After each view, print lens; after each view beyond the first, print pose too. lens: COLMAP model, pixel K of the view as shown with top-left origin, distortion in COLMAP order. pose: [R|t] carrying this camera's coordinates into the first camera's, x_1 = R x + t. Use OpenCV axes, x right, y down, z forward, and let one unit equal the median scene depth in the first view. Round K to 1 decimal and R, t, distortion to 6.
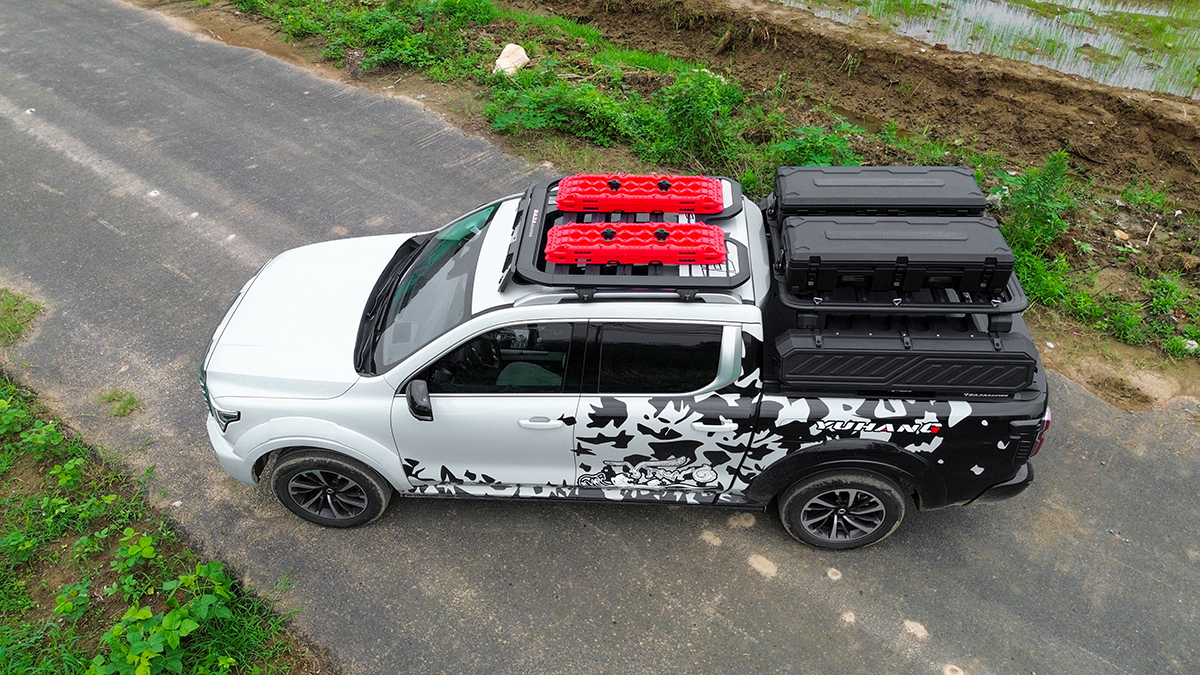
lens RADIAL K [[854.2, 0, 600.0], [0, 854.2, 337.5], [0, 0, 1]] dist [0.054654, -0.060962]
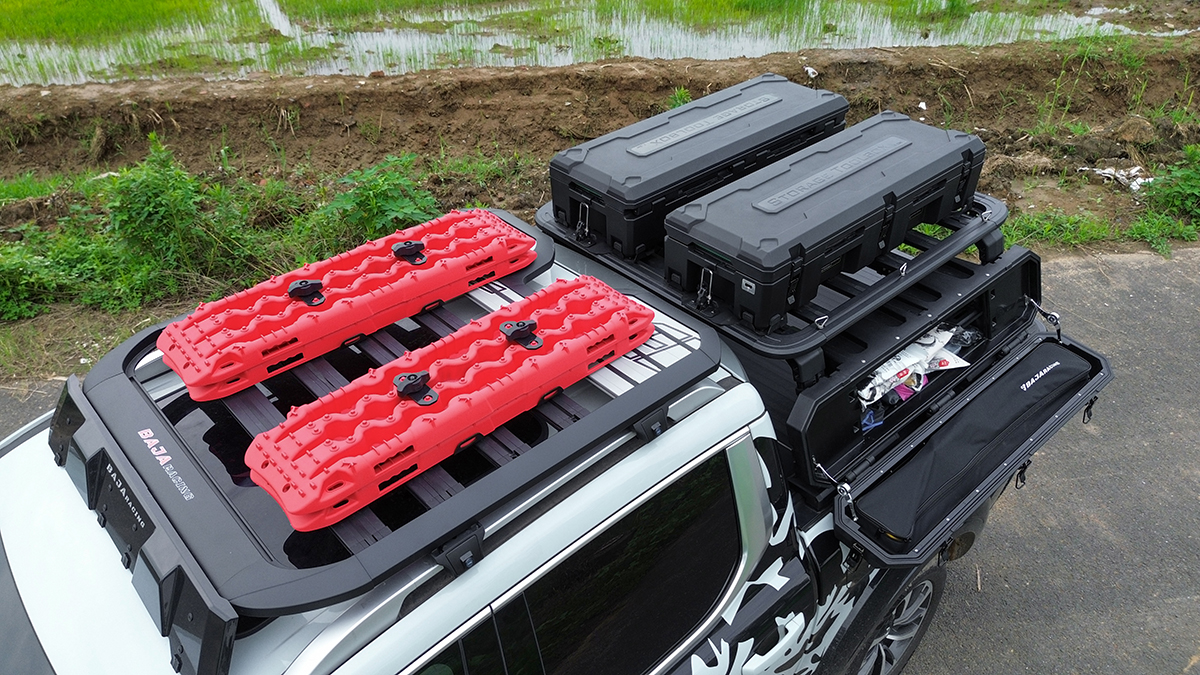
lens RADIAL K [[854.2, 0, 600.0], [0, 854.2, 337.5], [0, 0, 1]] dist [0.054654, -0.060962]
pose [[0.698804, -0.402975, 0.591002, -0.143599], [0.464417, 0.883992, 0.053620, -0.114541], [-0.544049, 0.237001, 0.804886, 0.589759]]
